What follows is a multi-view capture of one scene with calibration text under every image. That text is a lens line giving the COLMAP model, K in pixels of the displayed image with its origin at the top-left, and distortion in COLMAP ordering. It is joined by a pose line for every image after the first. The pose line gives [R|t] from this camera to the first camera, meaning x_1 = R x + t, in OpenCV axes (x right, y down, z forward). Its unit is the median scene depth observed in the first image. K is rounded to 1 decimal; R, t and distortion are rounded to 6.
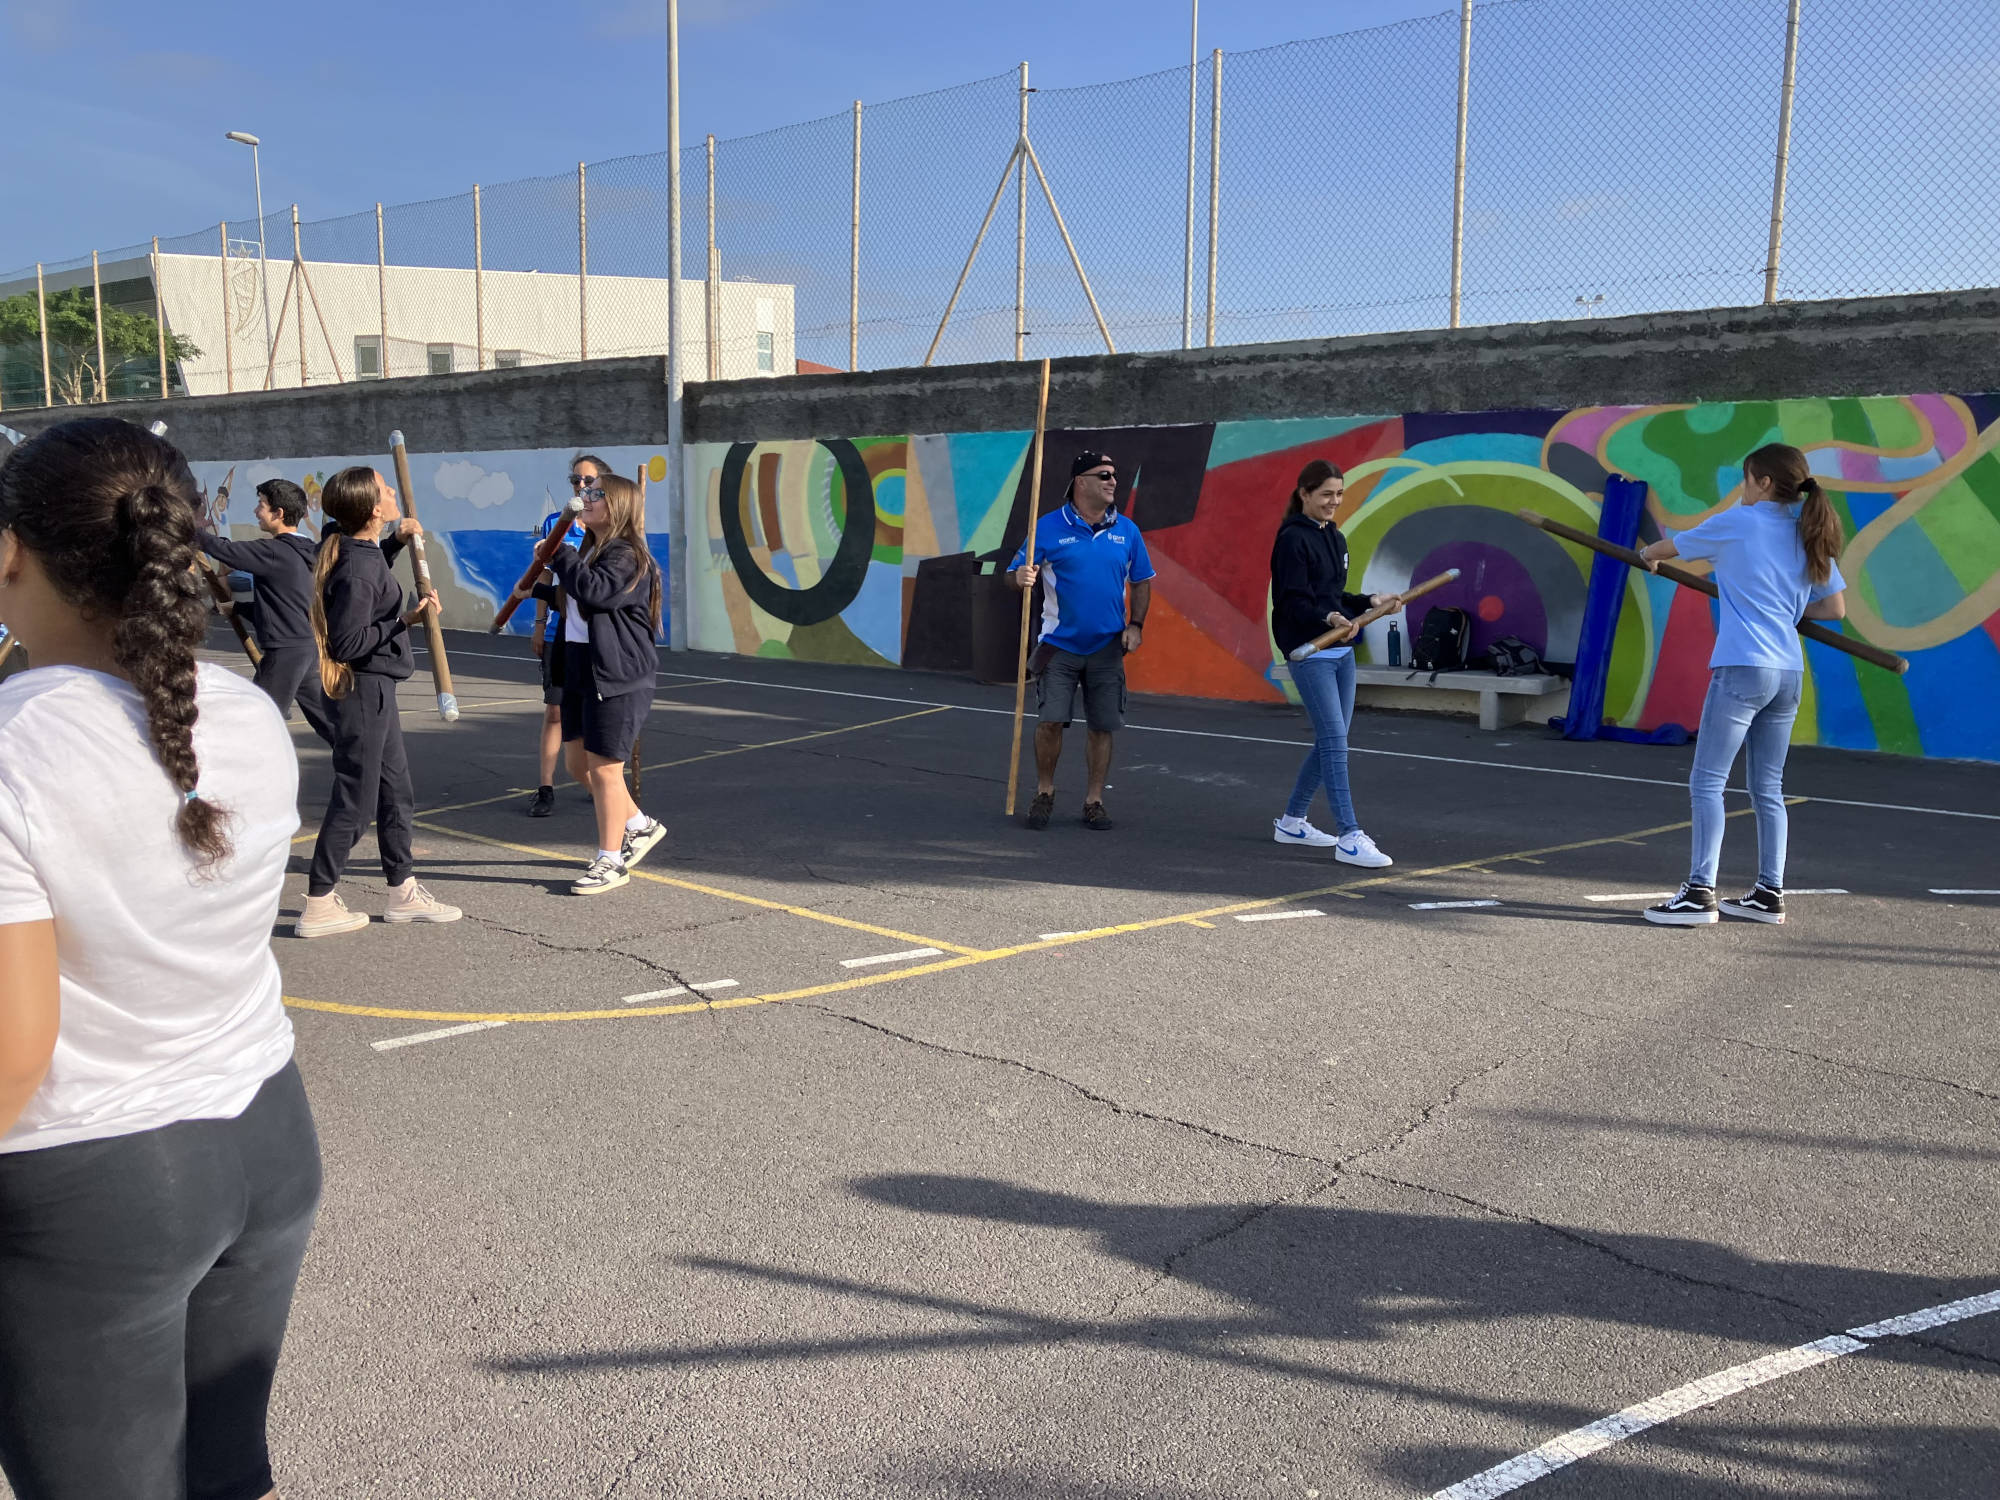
lens RADIAL K [[1686.4, 0, 952.7], [0, 1686.4, 736.8], [0, 0, 1]] dist [0.030633, -0.019401]
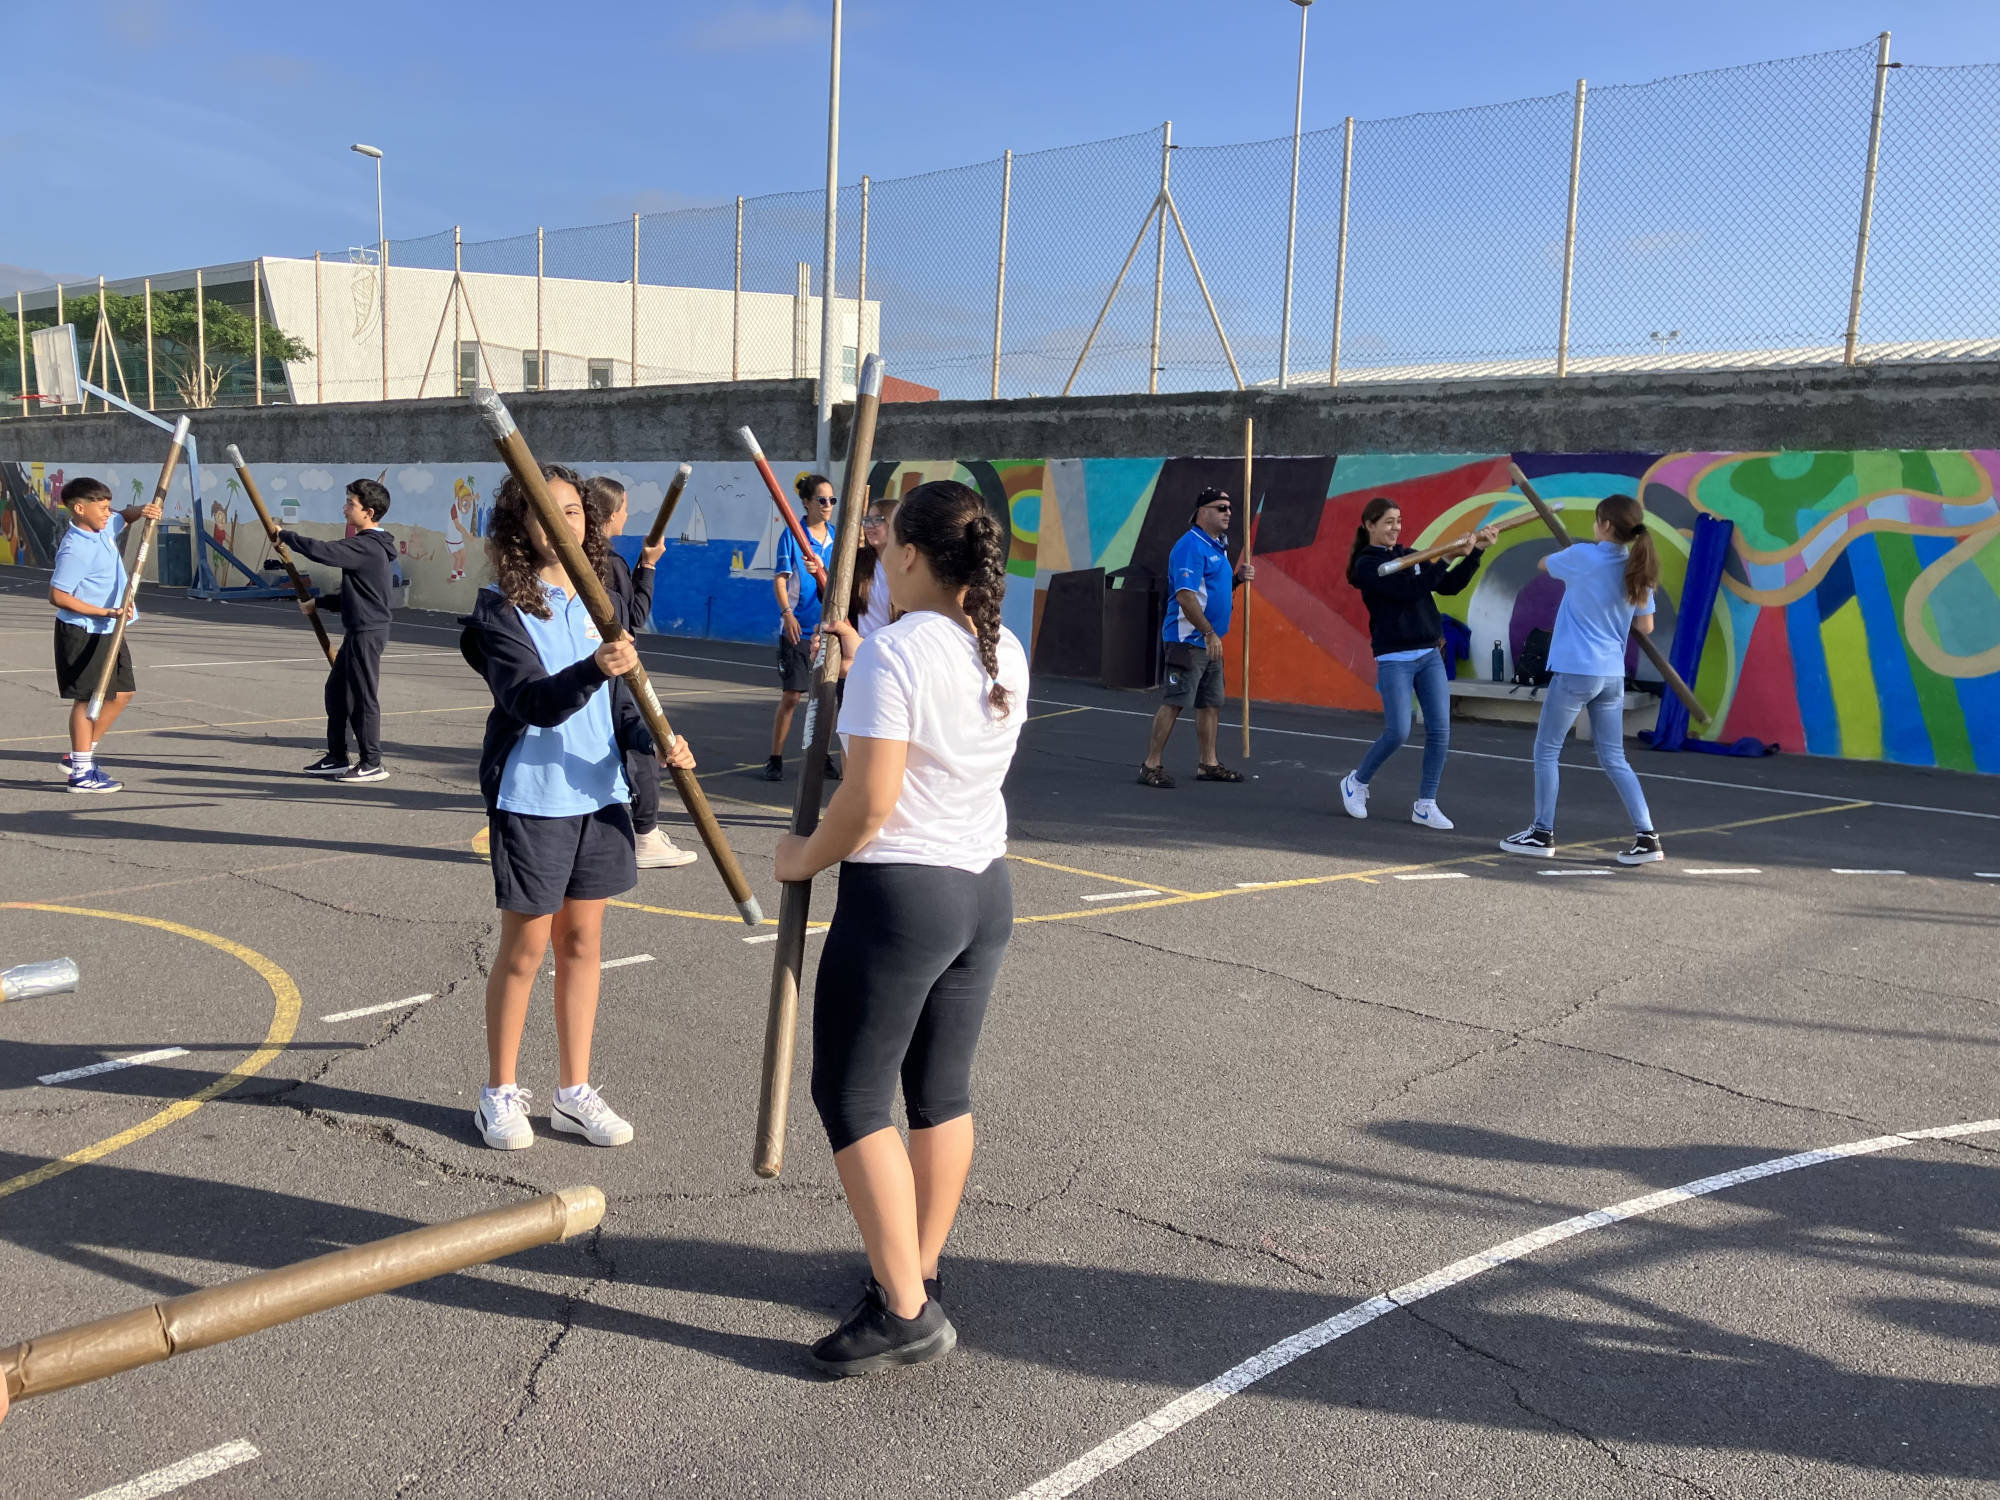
lens RADIAL K [[1671.2, 0, 1000.0], [0, 1671.2, 750.0], [0, 0, 1]] dist [0.026362, -0.011120]
pose [[0.999573, 0.027597, -0.009564, -0.054169], [-0.027599, 0.999619, -0.000077, 0.012731], [0.009559, 0.000341, 0.999954, -0.102260]]
